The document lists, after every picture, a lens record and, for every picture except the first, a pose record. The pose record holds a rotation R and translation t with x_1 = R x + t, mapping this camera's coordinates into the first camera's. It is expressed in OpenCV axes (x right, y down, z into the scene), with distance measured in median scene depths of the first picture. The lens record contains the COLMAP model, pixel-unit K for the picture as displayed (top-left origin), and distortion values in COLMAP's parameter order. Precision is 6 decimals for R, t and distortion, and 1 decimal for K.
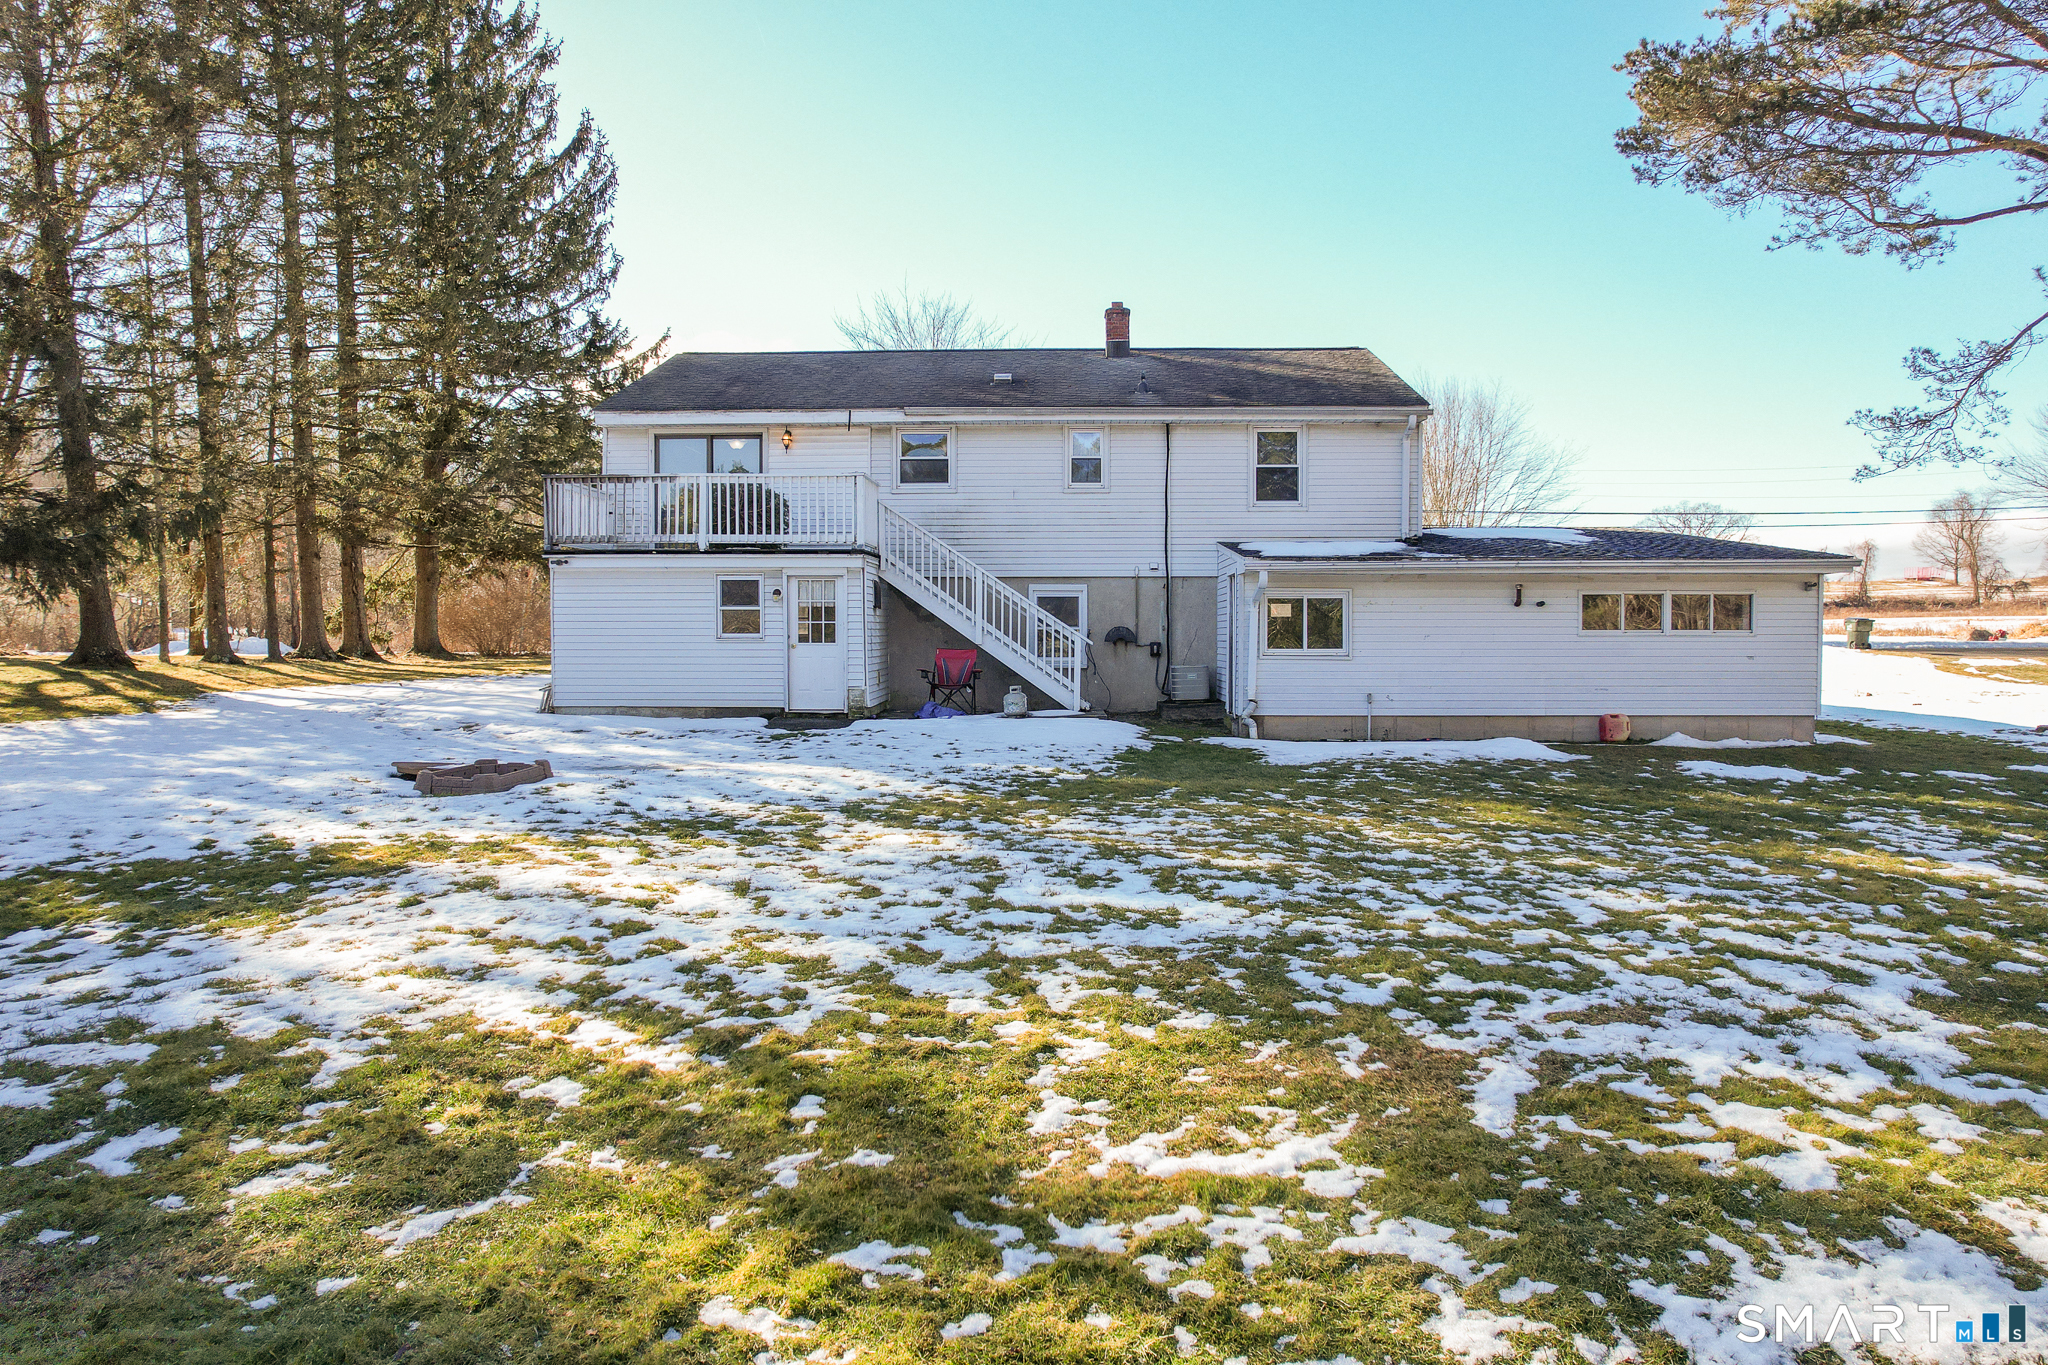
lens RADIAL K [[1329.9, 0, 1010.7], [0, 1329.9, 680.8], [0, 0, 1]] dist [-0.051191, 0.047327]
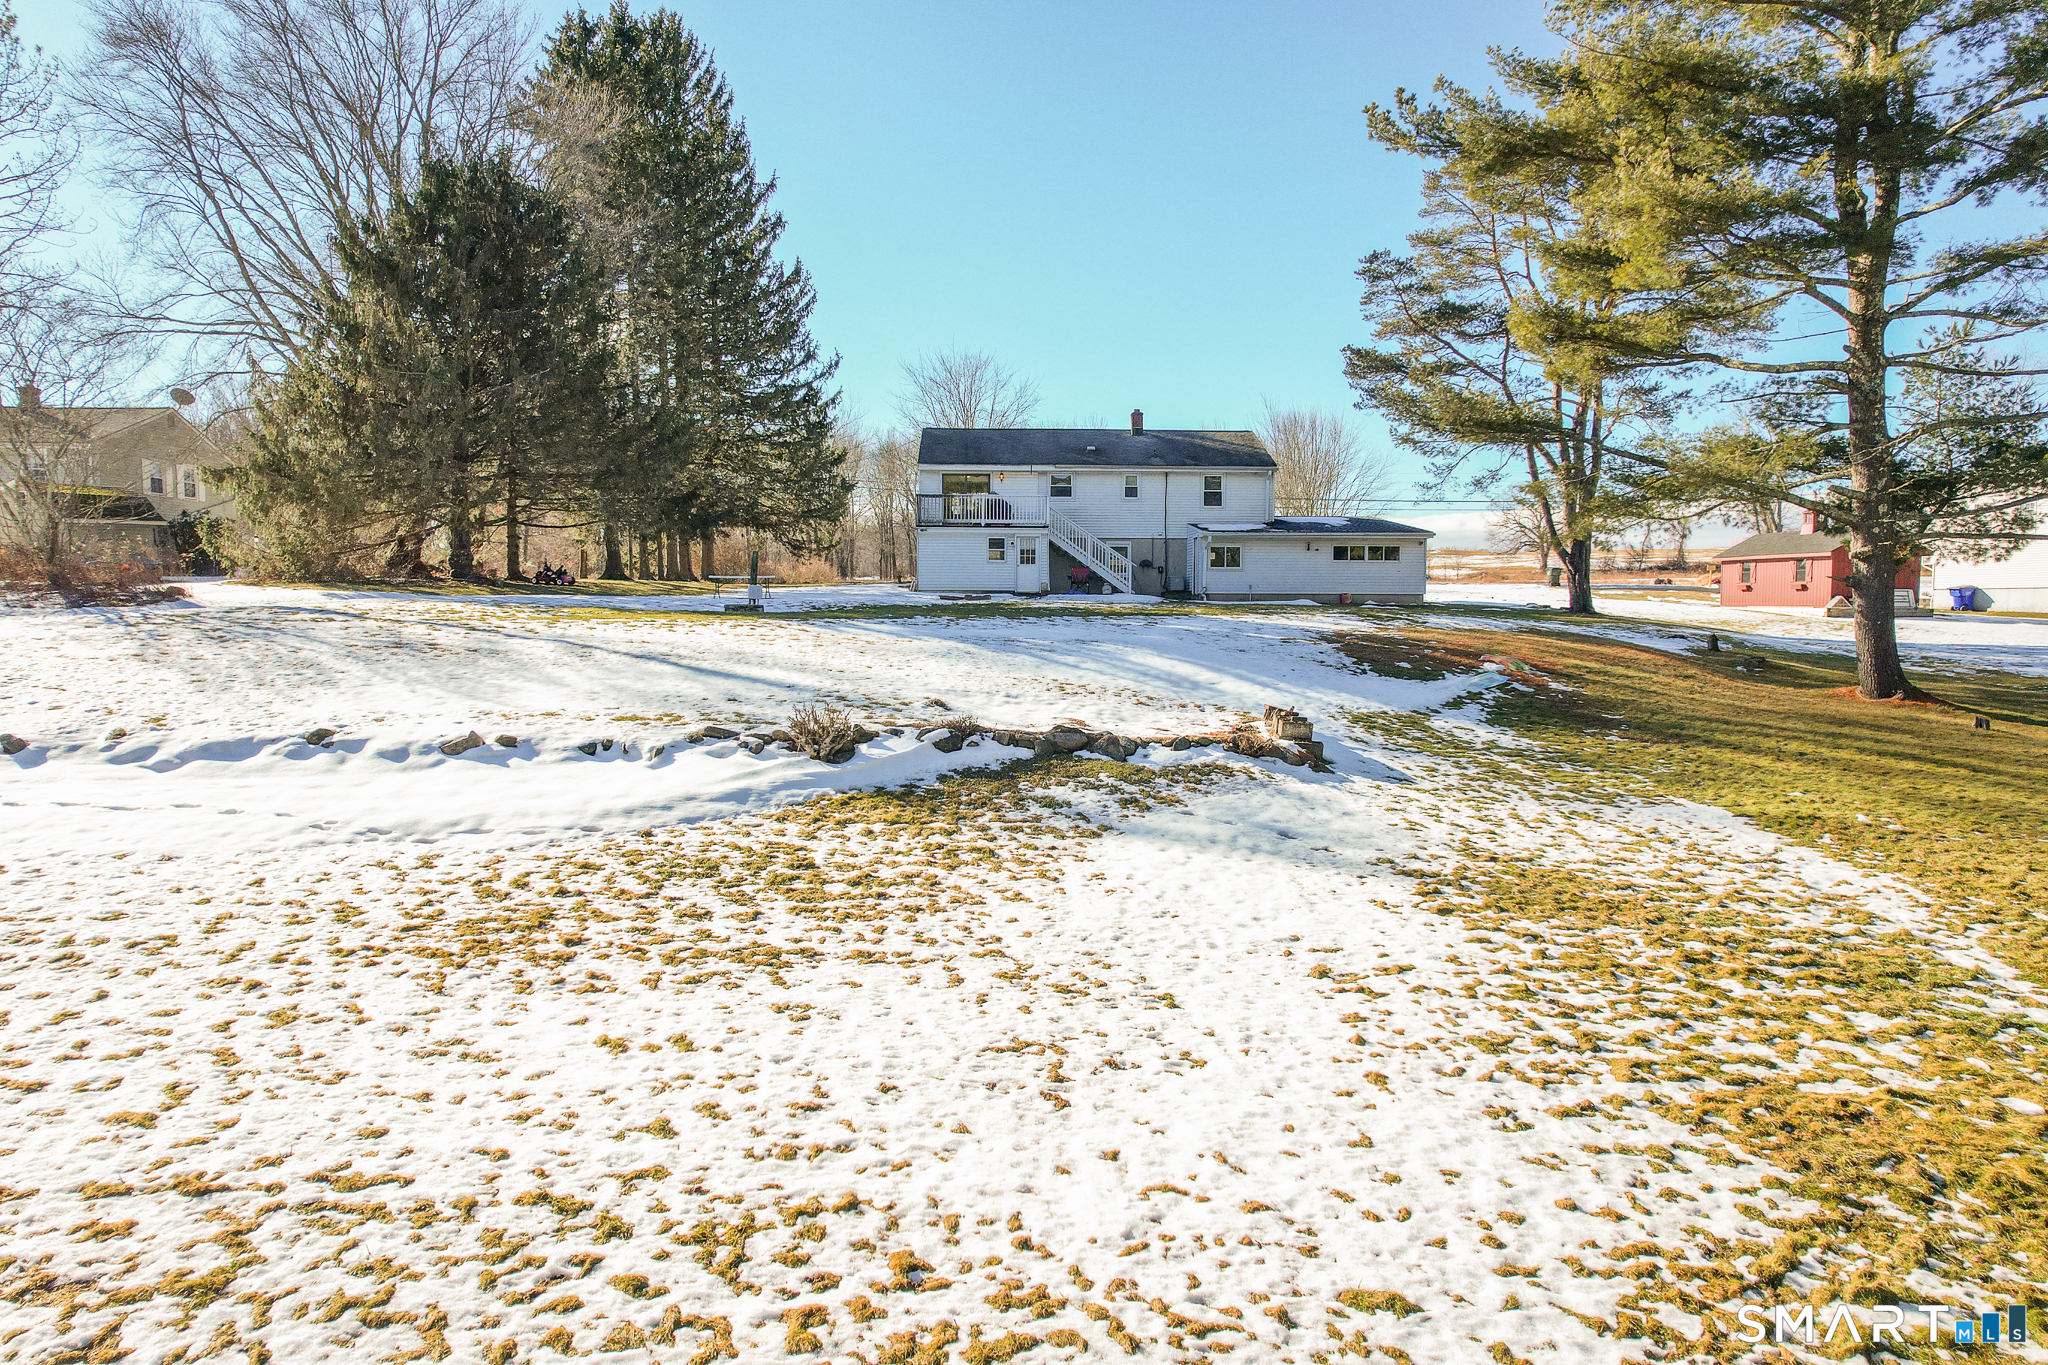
lens RADIAL K [[1329.9, 0, 1005.8], [0, 1329.9, 693.9], [0, 0, 1]] dist [-0.051191, 0.047327]
pose [[0.997507, -0.002059, 0.070534, -0.331398], [-0.000523, 0.999331, 0.036566, 0.110820], [-0.070563, -0.036512, 0.996839, -1.328397]]
